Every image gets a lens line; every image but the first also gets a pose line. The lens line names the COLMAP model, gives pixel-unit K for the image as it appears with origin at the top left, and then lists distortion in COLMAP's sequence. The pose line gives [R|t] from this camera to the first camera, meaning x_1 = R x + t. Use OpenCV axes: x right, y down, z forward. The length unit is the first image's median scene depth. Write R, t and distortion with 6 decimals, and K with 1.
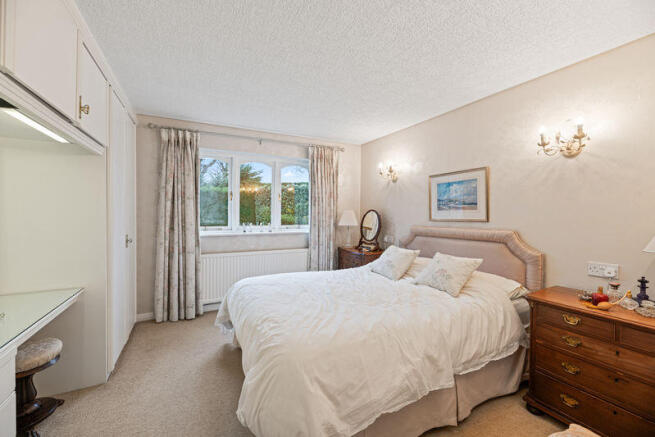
lens RADIAL K [[268.9, 0, 328.1], [0, 268.9, 215.3], [0, 0, 1]] dist [0.000423, 0.000123]
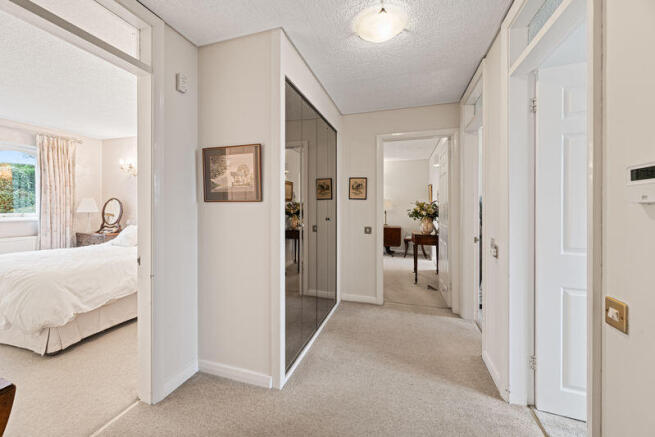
lens RADIAL K [[268.9, 0, 308.2], [0, 268.9, 209.4], [0, 0, 1]] dist [0.000423, 0.000123]
pose [[0.726538, -0.012202, 0.687018, -0.027514], [0.009495, 0.999925, 0.007719, 0.026575], [-0.687061, 0.000915, 0.726600, -0.430428]]
